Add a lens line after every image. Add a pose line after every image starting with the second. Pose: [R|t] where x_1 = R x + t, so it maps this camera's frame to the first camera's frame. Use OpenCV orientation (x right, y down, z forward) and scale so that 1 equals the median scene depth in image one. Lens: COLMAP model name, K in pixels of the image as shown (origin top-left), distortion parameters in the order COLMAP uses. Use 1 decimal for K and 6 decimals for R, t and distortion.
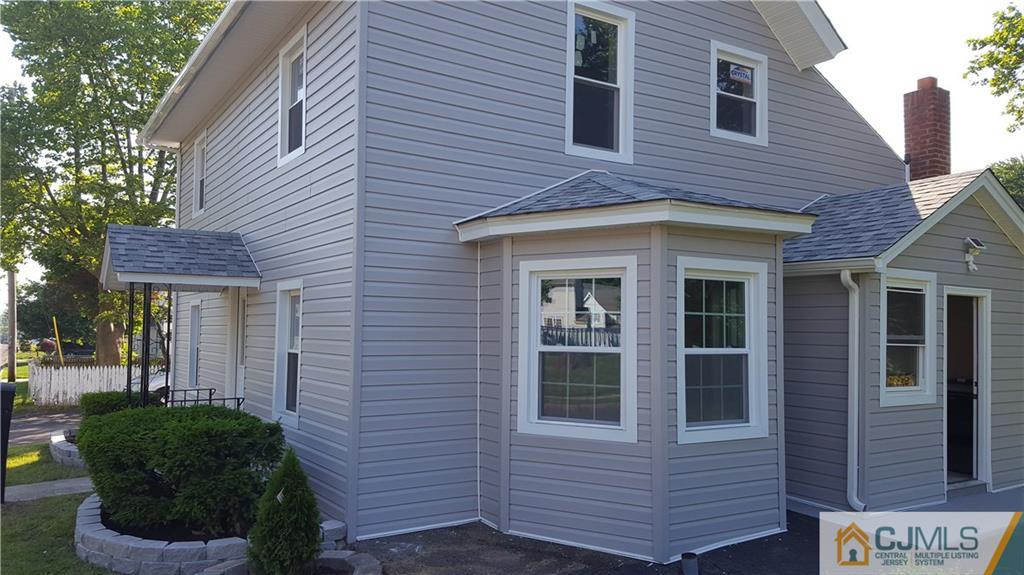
lens RADIAL K [[761.6, 0, 515.4], [0, 761.6, 302.1], [0, 0, 1]] dist [0.127605, -0.236484]
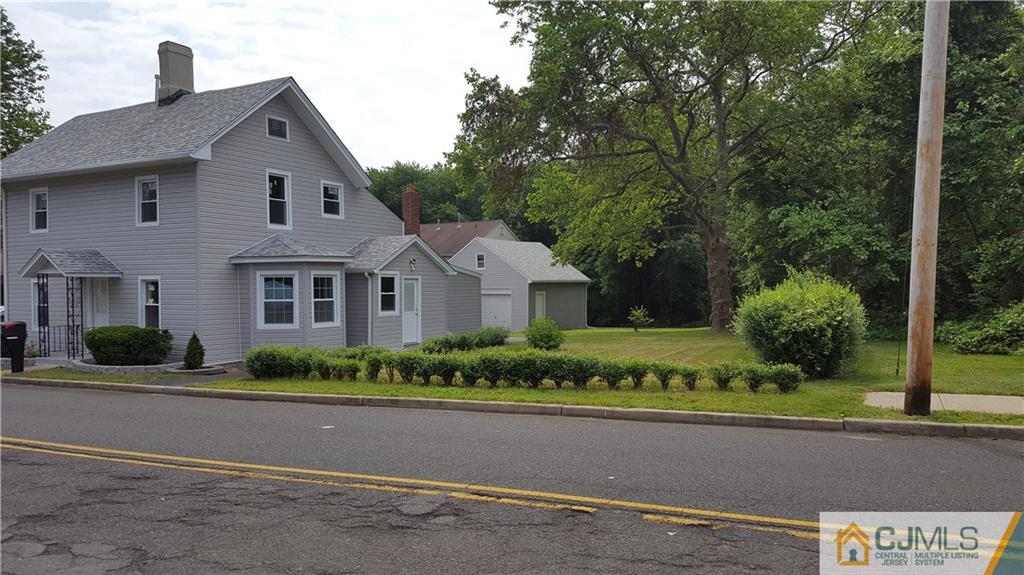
lens RADIAL K [[761.6, 0, 515.4], [0, 761.6, 302.1], [0, 0, 1]] dist [0.127605, -0.236484]
pose [[0.887213, -0.028641, 0.460469, -0.472044], [-0.005295, 0.997373, 0.072240, -0.152376], [-0.461329, -0.066530, 0.884731, -2.067911]]
